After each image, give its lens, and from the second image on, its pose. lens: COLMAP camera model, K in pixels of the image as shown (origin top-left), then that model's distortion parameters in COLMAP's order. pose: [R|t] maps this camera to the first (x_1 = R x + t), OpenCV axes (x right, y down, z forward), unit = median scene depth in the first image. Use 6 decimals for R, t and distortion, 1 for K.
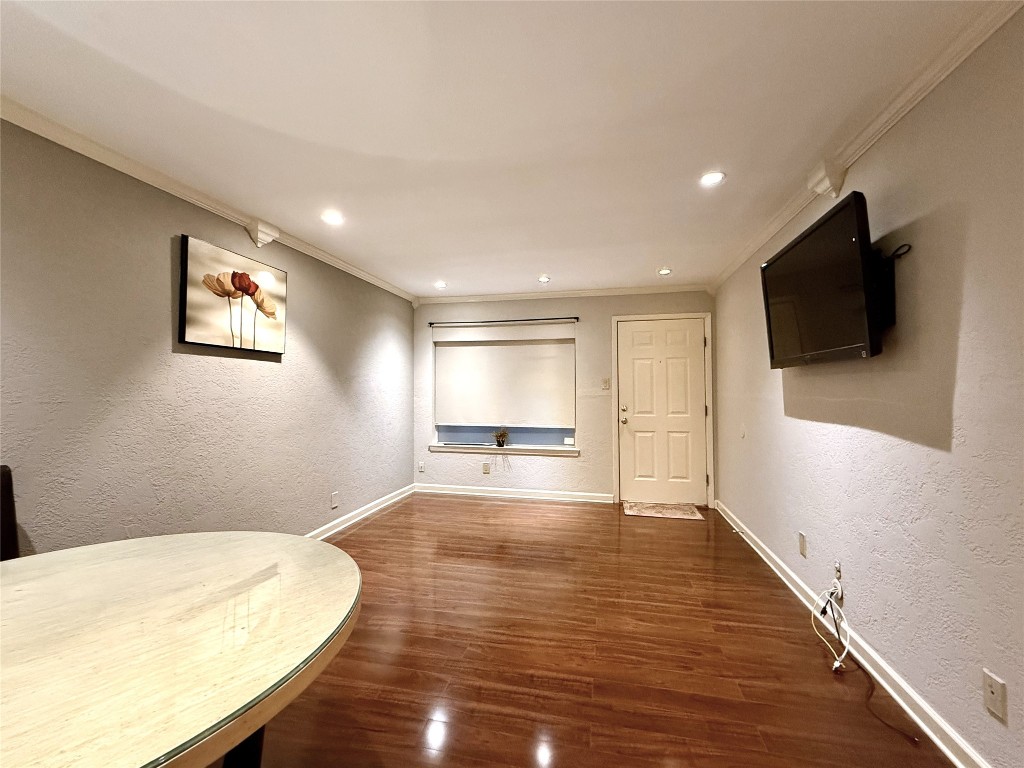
lens RADIAL K [[418.0, 0, 512.0], [0, 418.0, 384.0], [0, 0, 1]] dist [-0.000413, -0.000214]
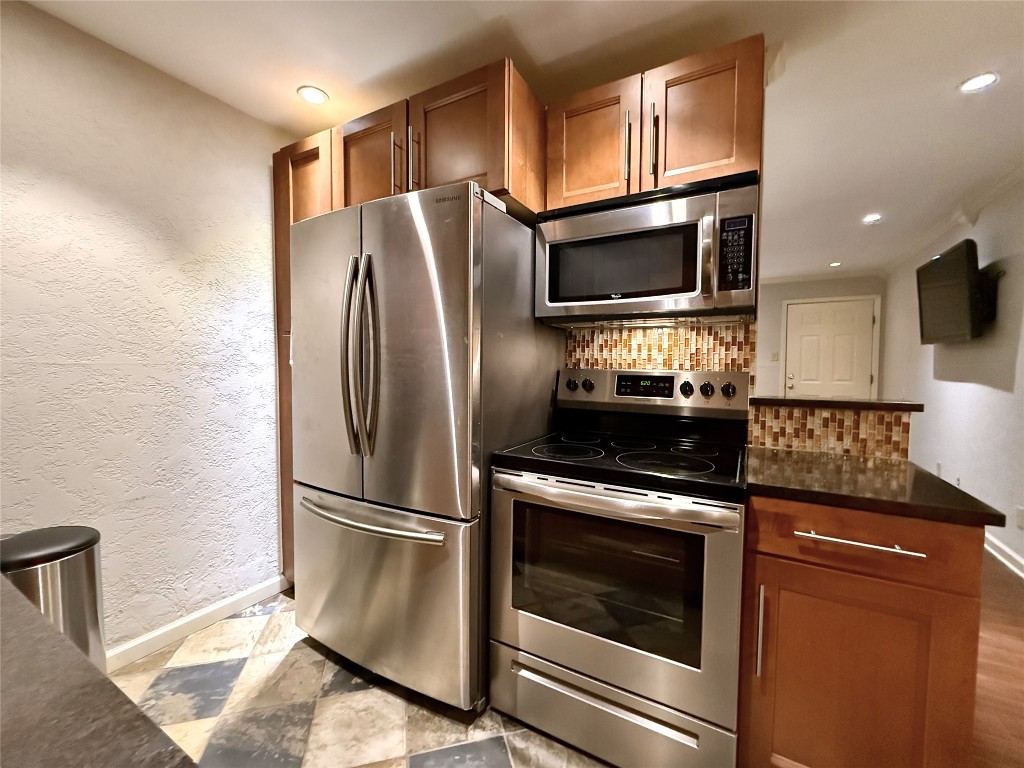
lens RADIAL K [[418.0, 0, 512.0], [0, 418.0, 384.0], [0, 0, 1]] dist [-0.000413, -0.000214]
pose [[0.951824, 0.018828, -0.306068, -0.248432], [0.000785, 0.997960, 0.063834, 0.003625], [0.306645, -0.060999, 0.949867, -0.760435]]
